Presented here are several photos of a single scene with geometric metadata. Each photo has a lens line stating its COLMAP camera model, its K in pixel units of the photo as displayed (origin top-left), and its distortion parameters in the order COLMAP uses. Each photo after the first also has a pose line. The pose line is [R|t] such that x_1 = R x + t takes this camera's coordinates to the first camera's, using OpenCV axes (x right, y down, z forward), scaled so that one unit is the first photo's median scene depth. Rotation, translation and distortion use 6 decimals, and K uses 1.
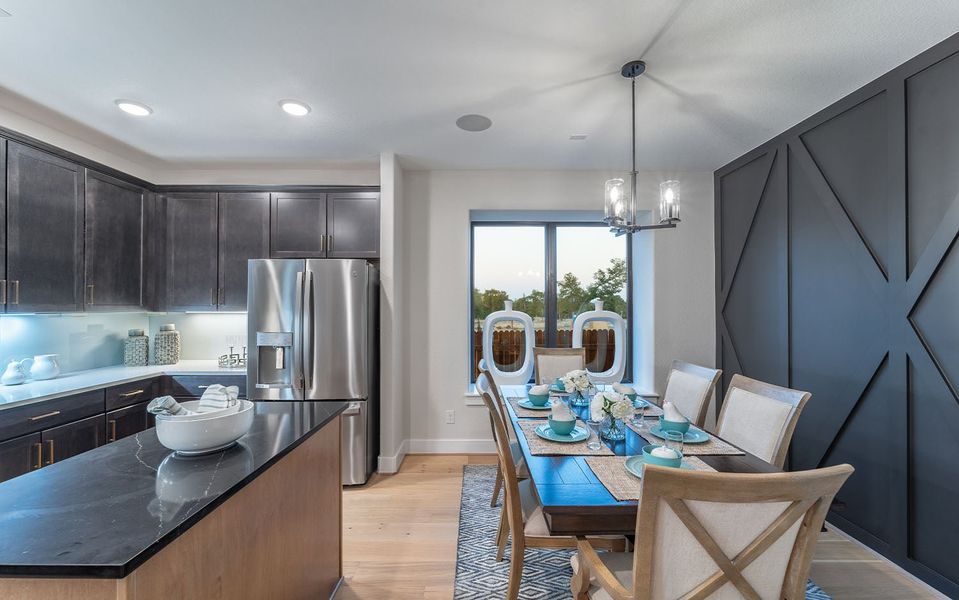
lens RADIAL K [[382.9, 0, 482.8], [0, 382.9, 302.5], [0, 0, 1]] dist [-0.001602, -0.000632]
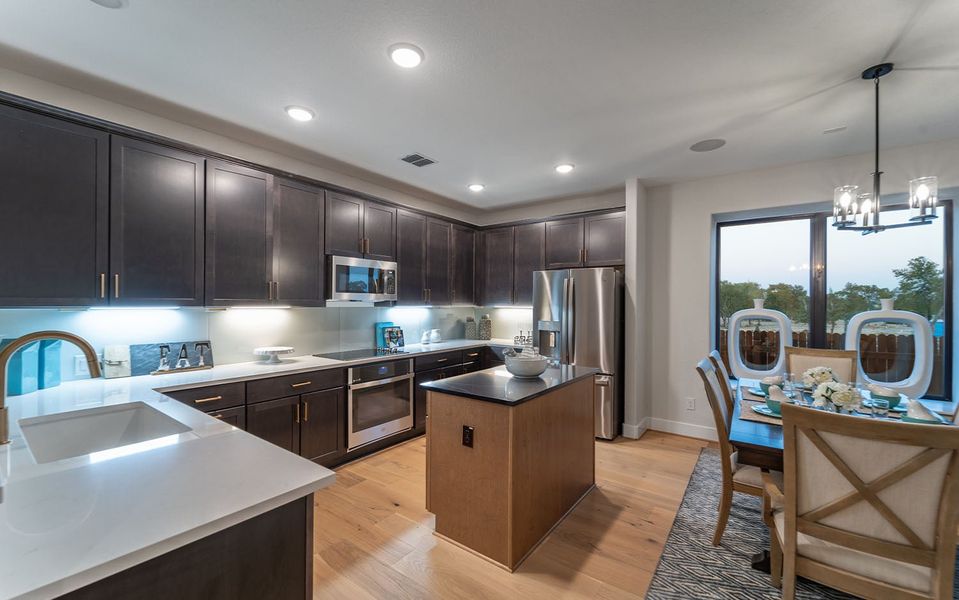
lens RADIAL K [[382.9, 0, 481.9], [0, 382.9, 302.2], [0, 0, 1]] dist [-0.001602, -0.000632]
pose [[0.803528, 0.003726, -0.595255, 0.108532], [-0.000774, 0.999986, 0.005214, -0.001295], [0.595266, -0.003729, 0.803520, -0.305783]]
